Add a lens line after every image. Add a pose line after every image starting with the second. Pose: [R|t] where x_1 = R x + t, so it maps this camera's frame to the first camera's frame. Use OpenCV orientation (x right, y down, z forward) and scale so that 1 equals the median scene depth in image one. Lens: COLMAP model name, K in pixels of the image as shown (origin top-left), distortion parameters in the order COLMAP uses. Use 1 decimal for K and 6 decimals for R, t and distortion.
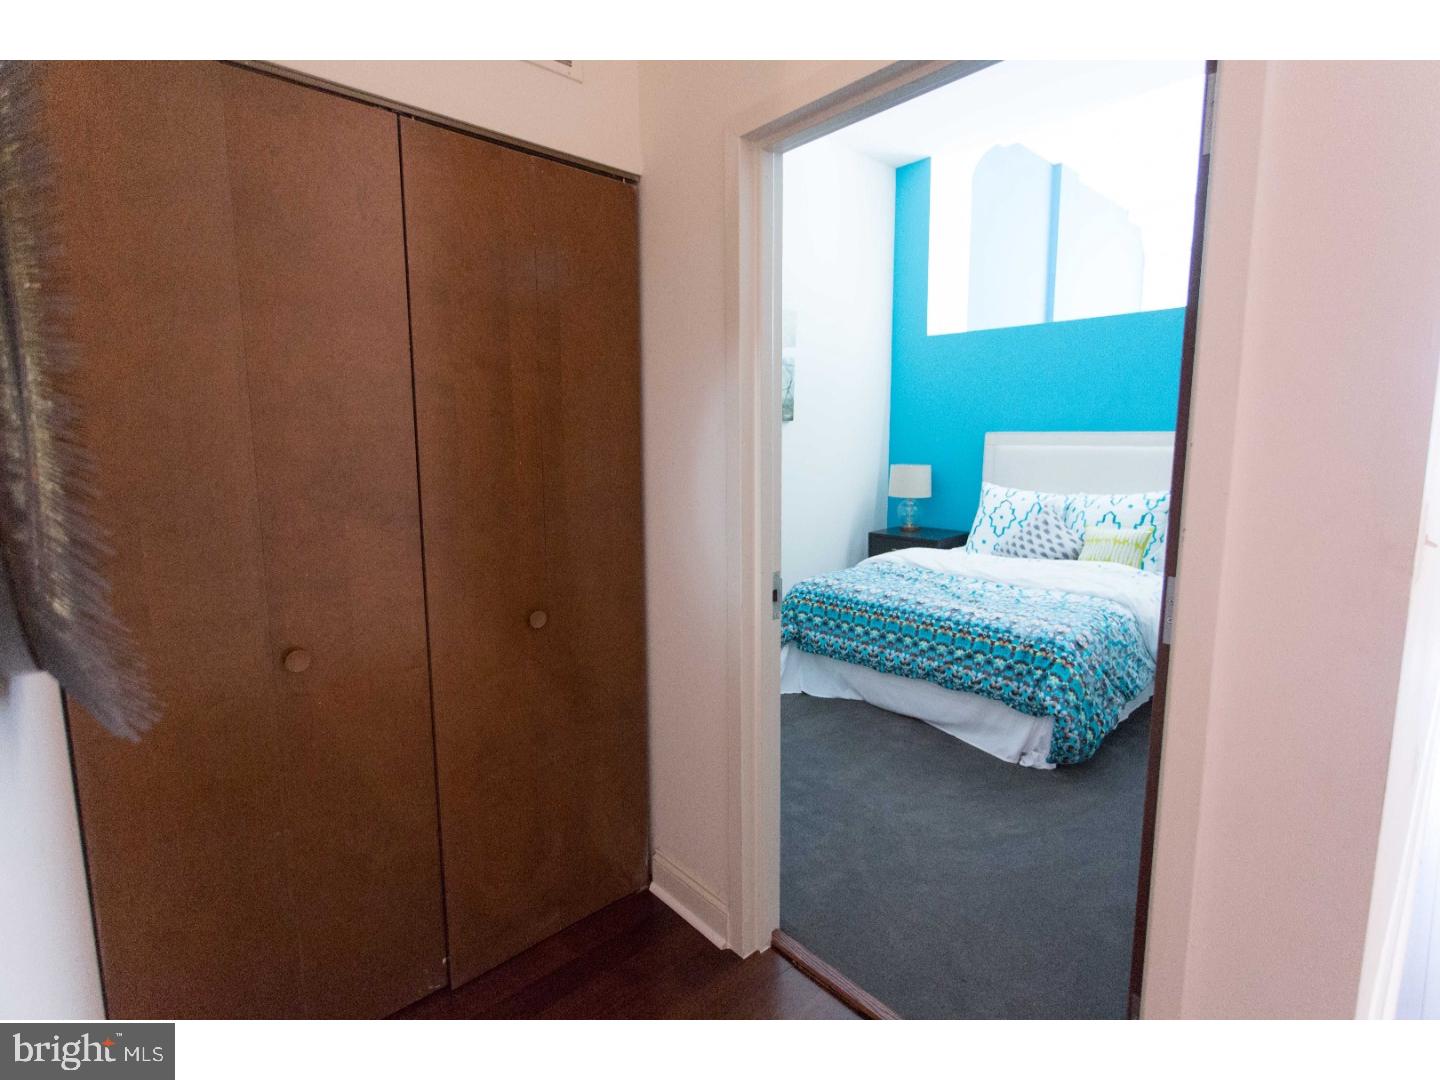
lens RADIAL K [[701.3, 0, 728.5], [0, 701.3, 530.4], [0, 0, 1]] dist [-0.002962, 0.000551]
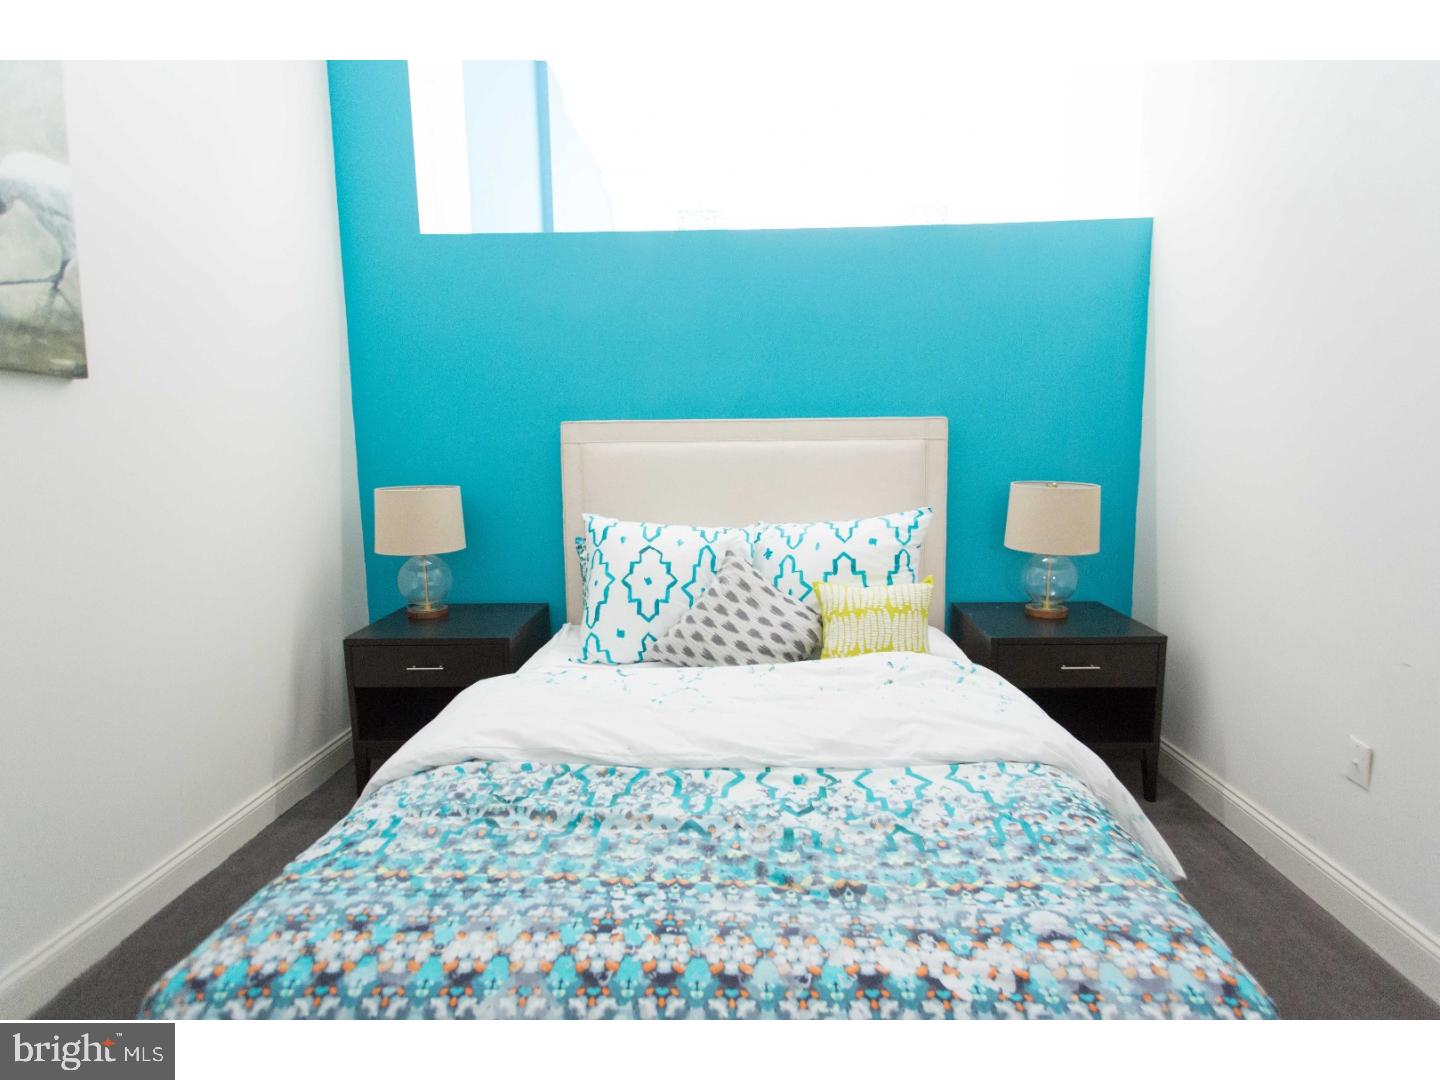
lens RADIAL K [[727.4, 0, 734.0], [0, 727.4, 533.8], [0, 0, 1]] dist [-0.002611, -0.000267]
pose [[0.704264, -0.092604, 0.703873, 0.077411], [0.106914, 0.993983, 0.023799, -0.072716], [-0.701842, 0.058493, 0.709927, 0.707988]]
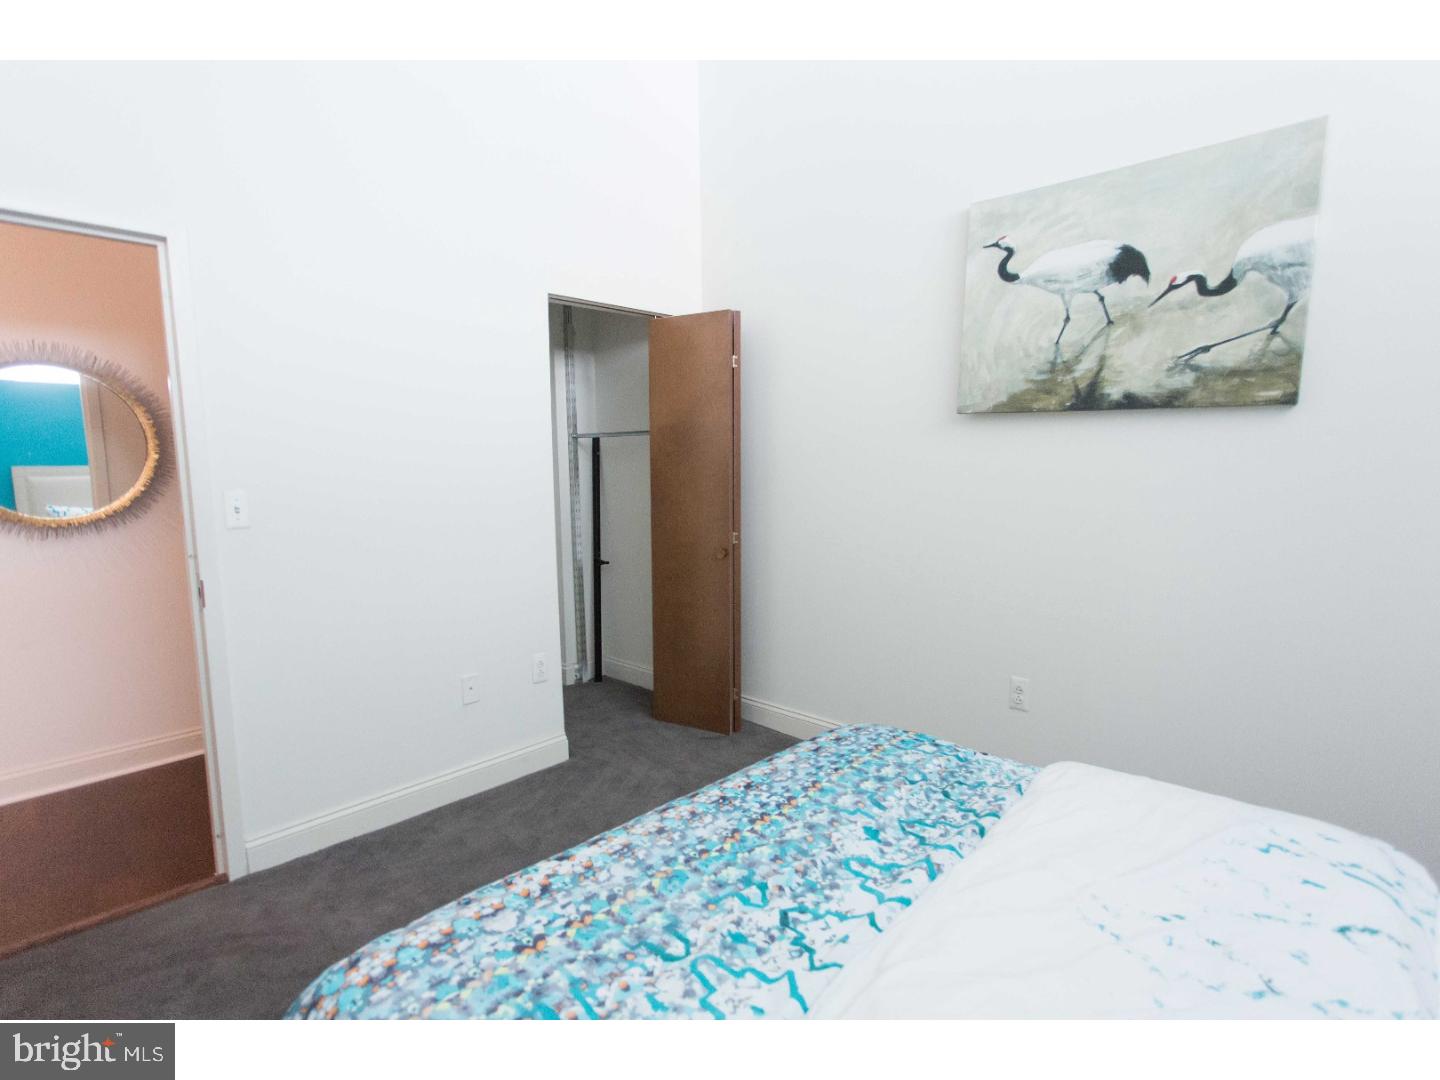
lens RADIAL K [[727.5, 0, 720.0], [0, 727.5, 540.0], [0, 0, 1]] dist [0.000365, 0.000250]
pose [[0.049775, 0.110827, -0.992593, 0.663316], [-0.116144, 0.987724, 0.104459, -0.115122], [0.991984, 0.110085, 0.062036, 0.892395]]
